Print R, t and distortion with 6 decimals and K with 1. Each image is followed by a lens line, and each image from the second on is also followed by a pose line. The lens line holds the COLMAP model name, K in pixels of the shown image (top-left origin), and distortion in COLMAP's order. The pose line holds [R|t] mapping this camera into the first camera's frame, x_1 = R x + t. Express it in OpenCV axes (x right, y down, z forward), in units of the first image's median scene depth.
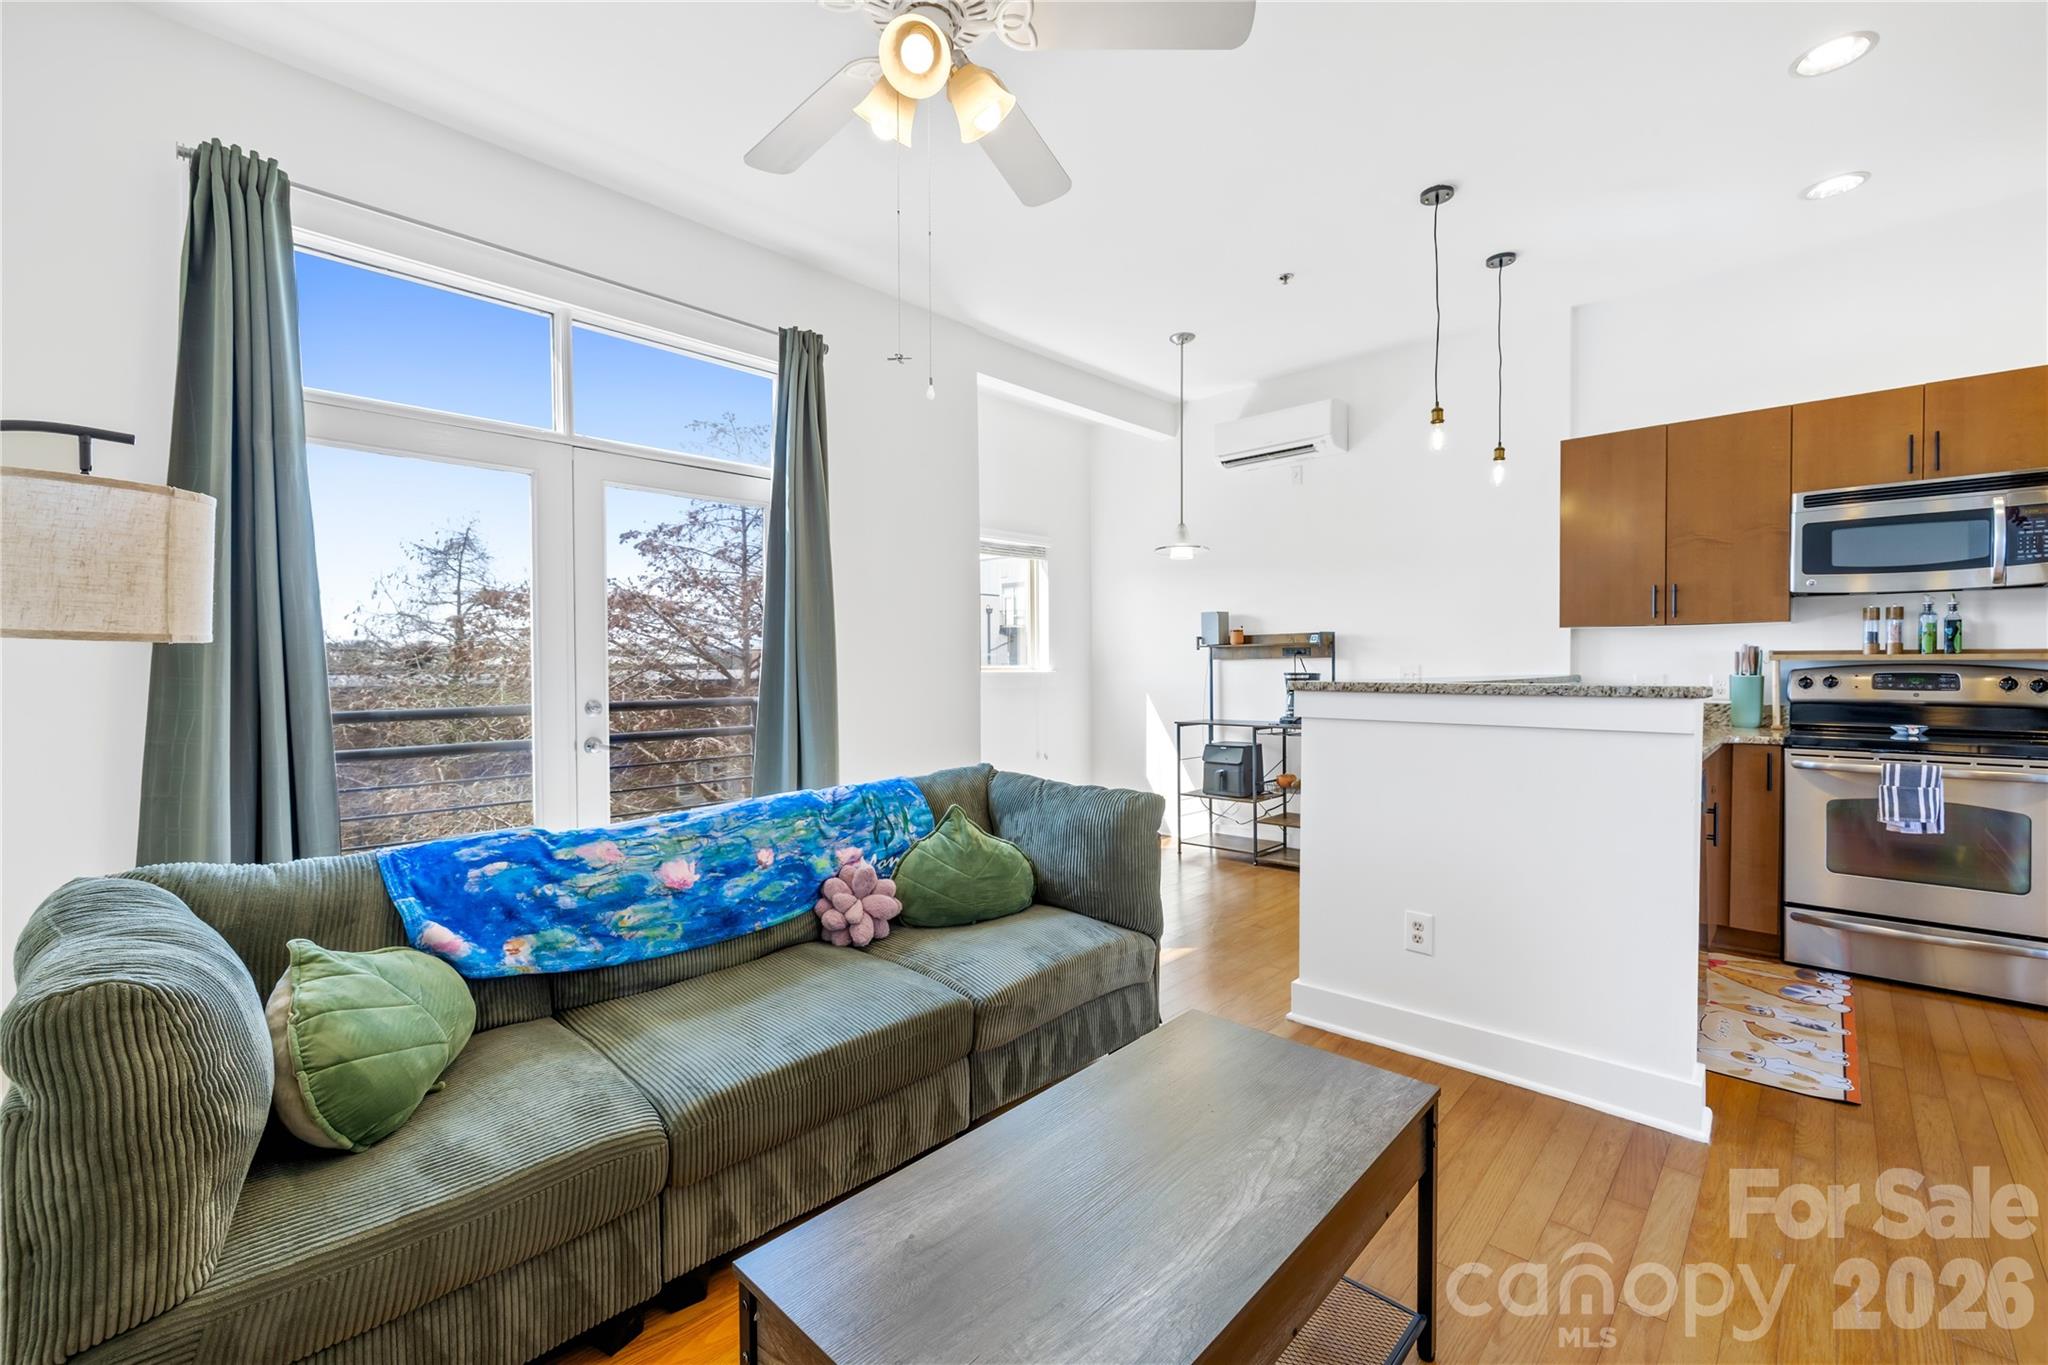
lens RADIAL K [[857.1, 0, 1011.9], [0, 857.1, 671.5], [0, 0, 1]] dist [-0.000739, -0.000469]
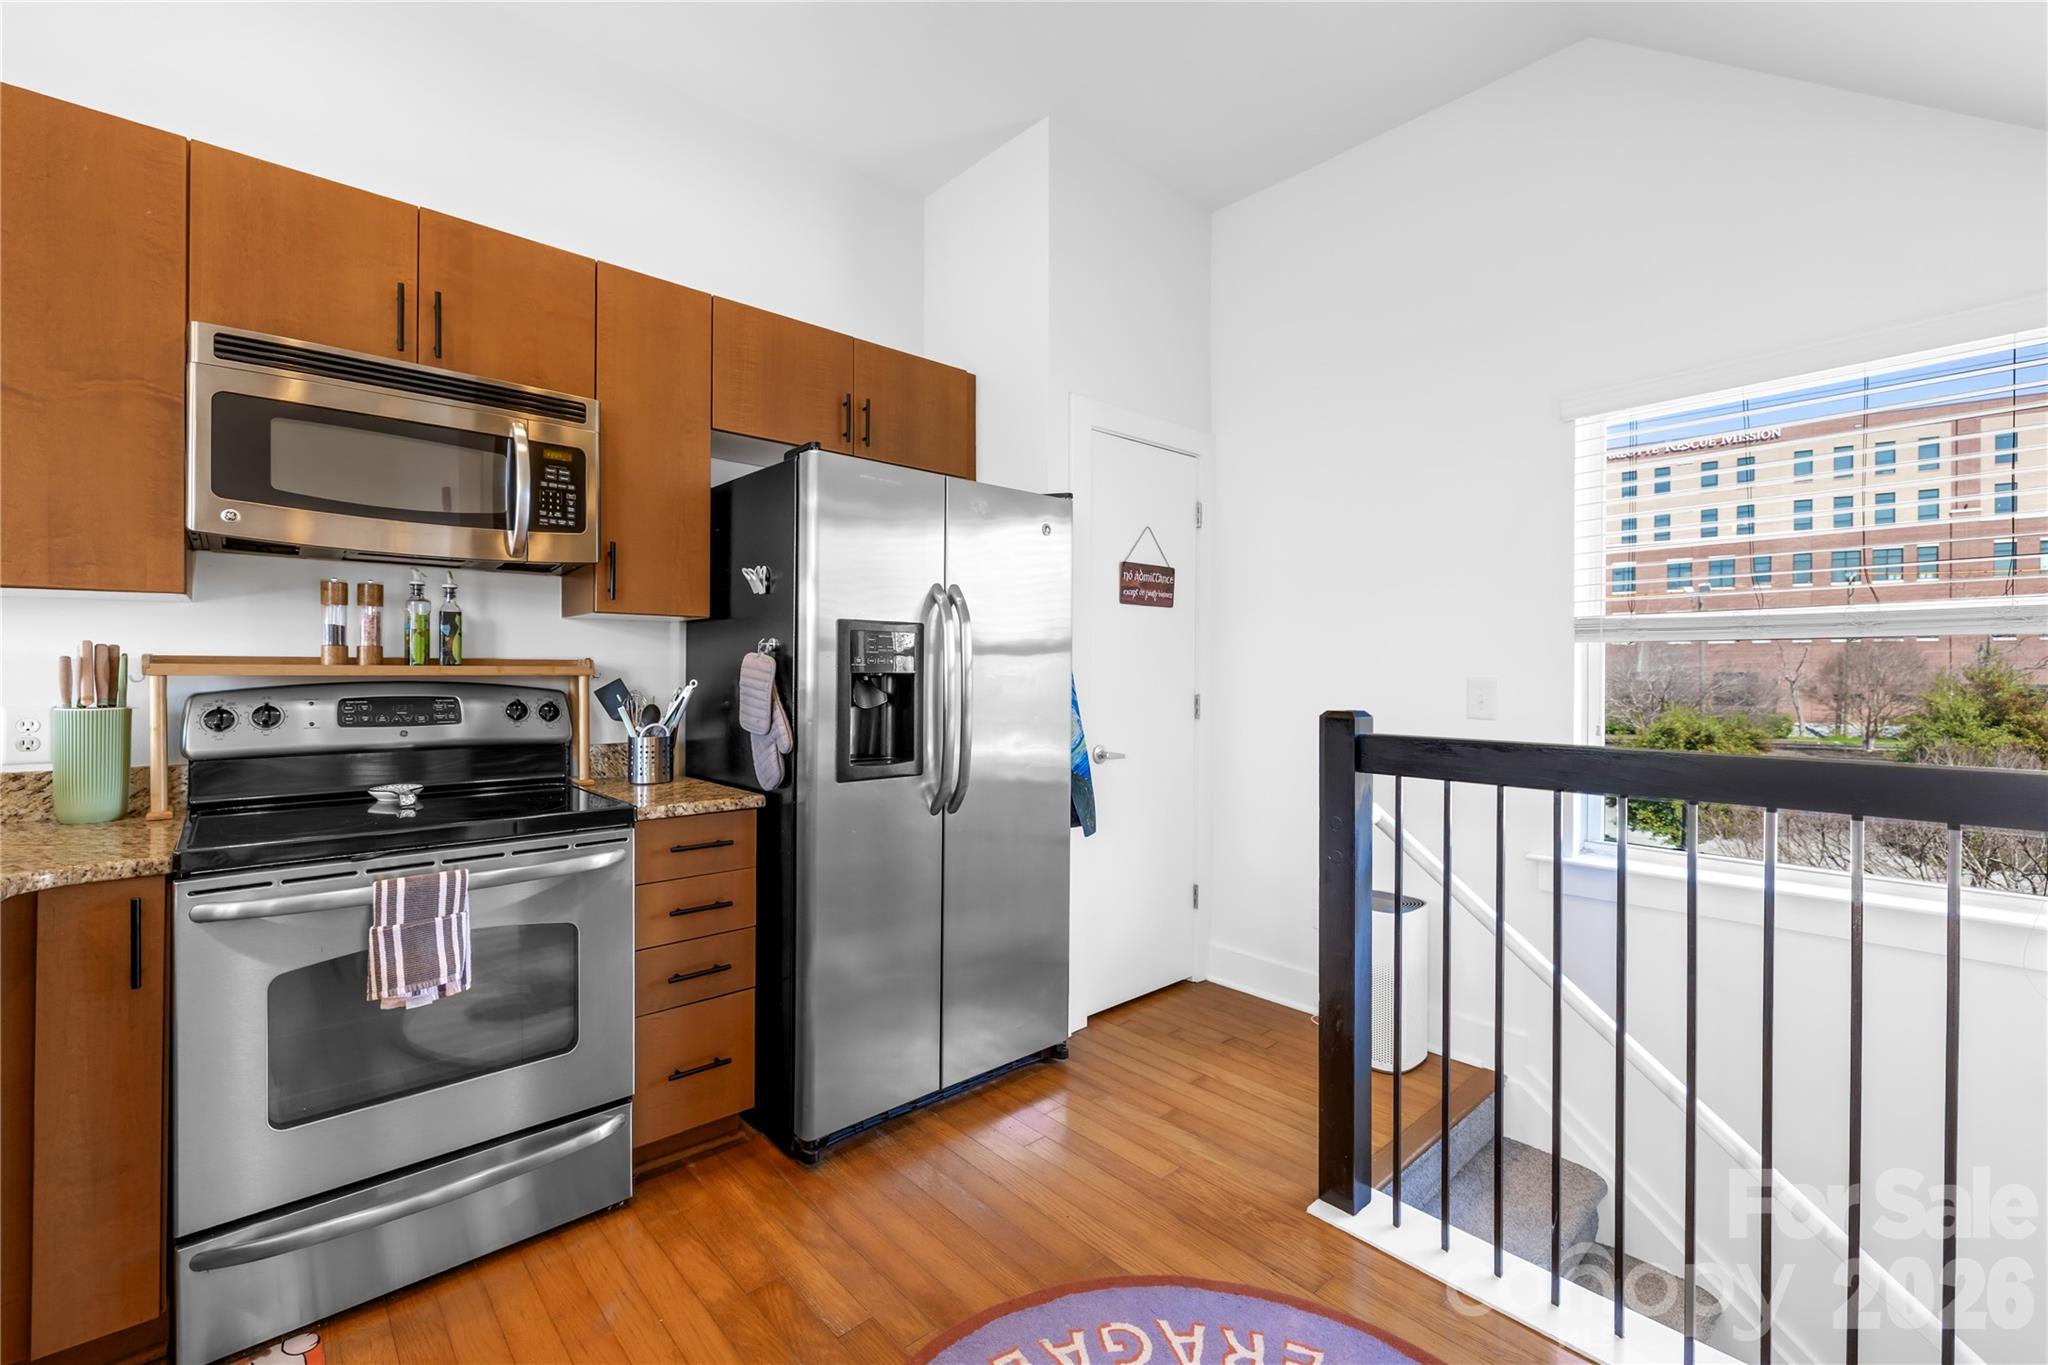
lens RADIAL K [[857.1, 0, 1011.9], [0, 857.1, 671.5], [0, 0, 1]] dist [-0.000739, -0.000469]
pose [[0.072709, -0.000445, 0.997353, 0.481149], [0.005478, 0.999985, 0.000047, -0.013421], [-0.997338, 0.005460, 0.072710, 0.522789]]
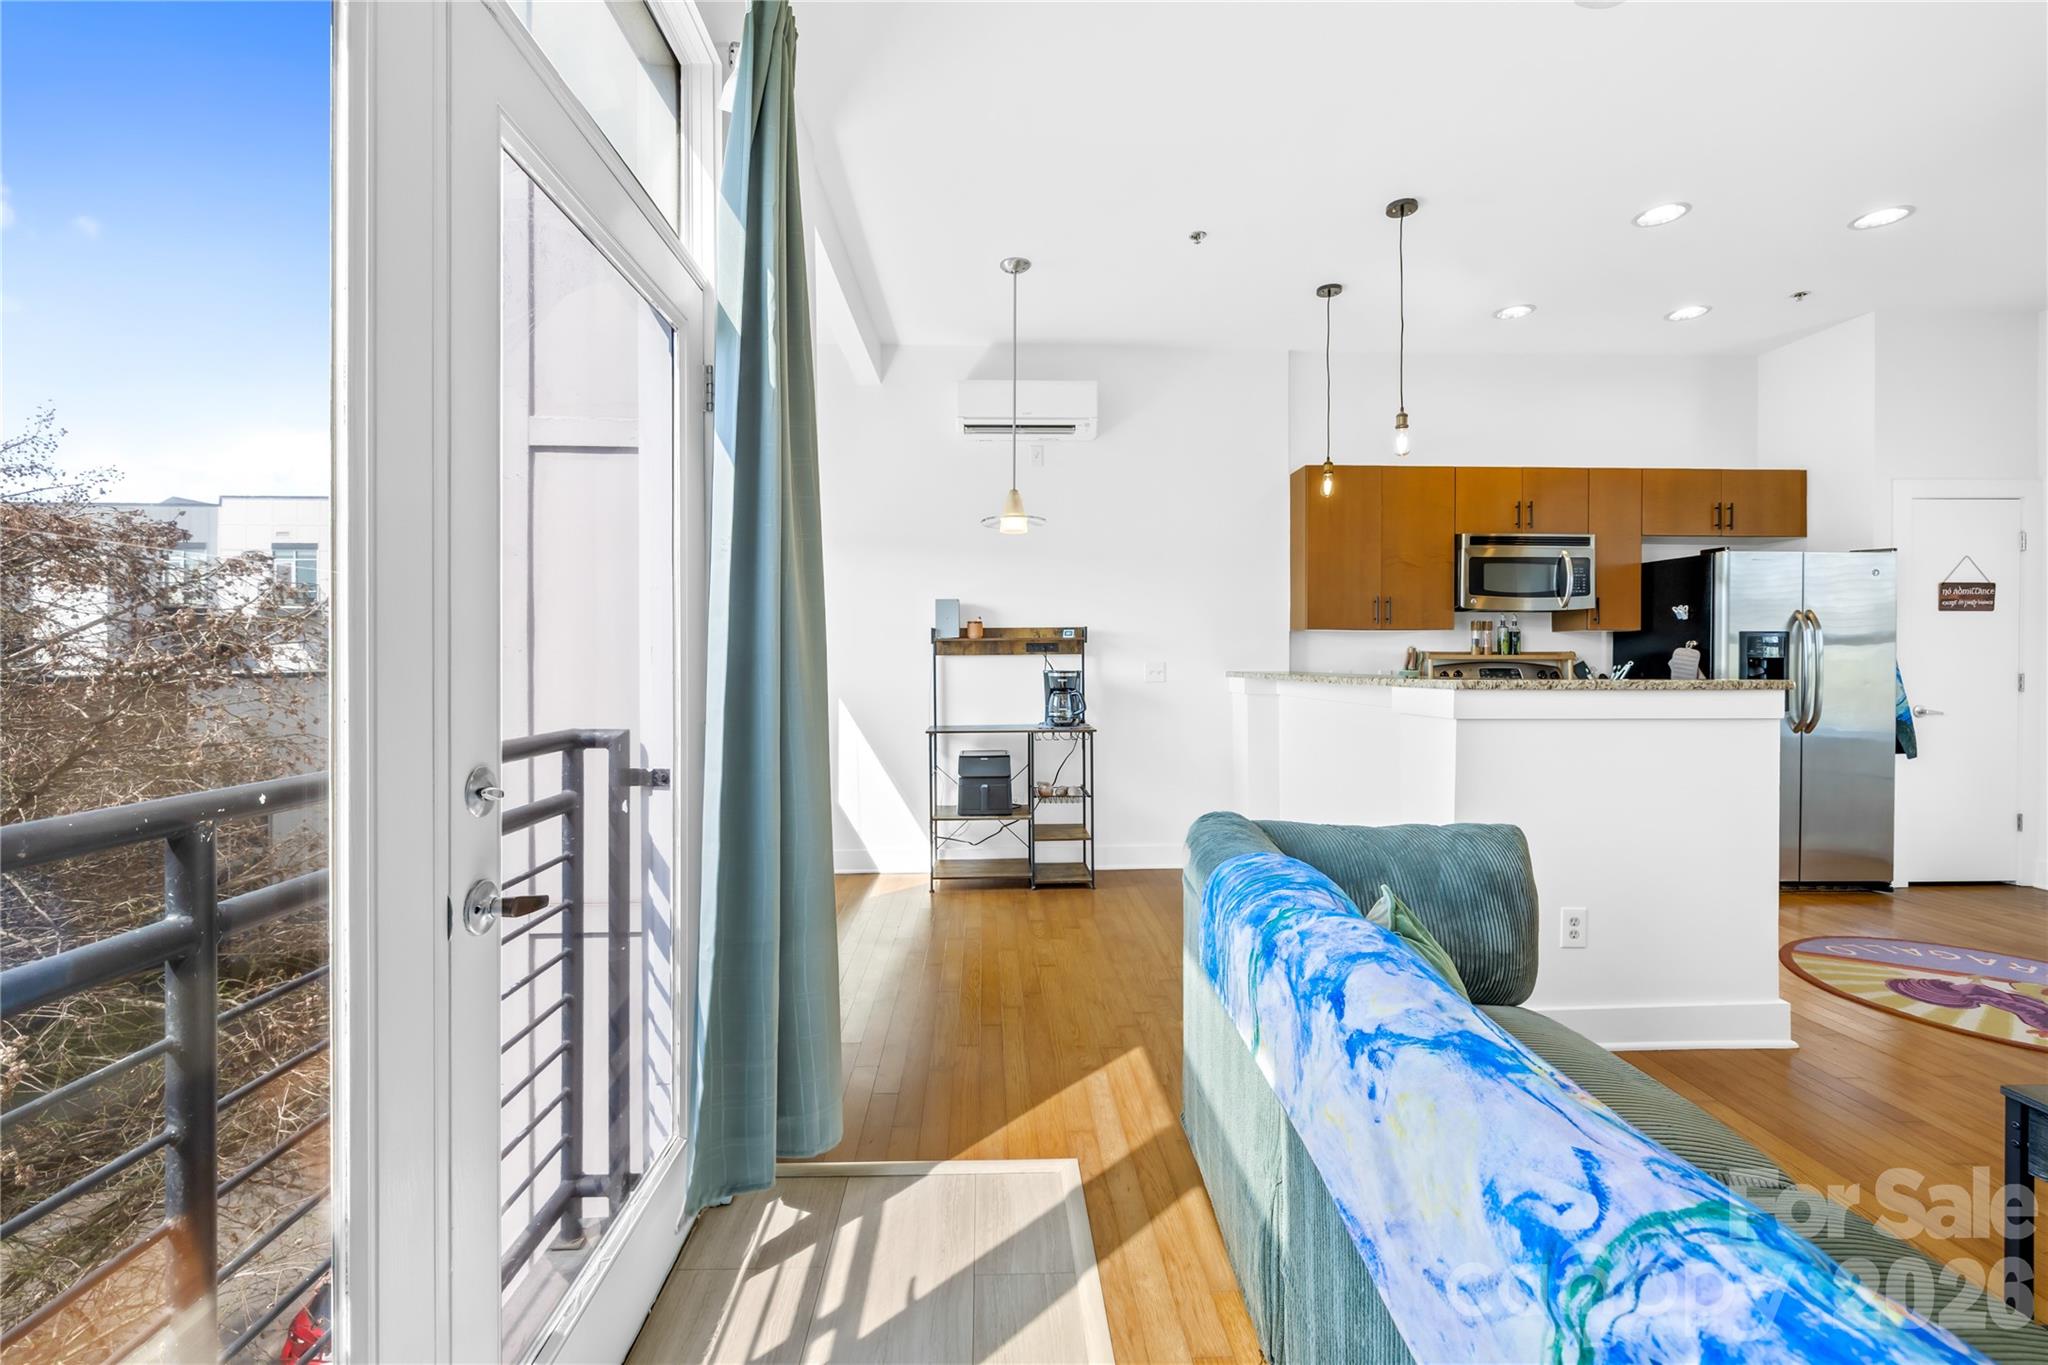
lens RADIAL K [[871.4, 0, 1022.8], [0, 871.4, 658.7], [0, 0, 1]] dist [0.000371, -0.000543]
pose [[0.692741, 0.002841, 0.721181, -0.537086], [0.004724, 0.999953, -0.008478, -0.005539], [-0.721171, 0.009280, 0.692695, 0.563027]]
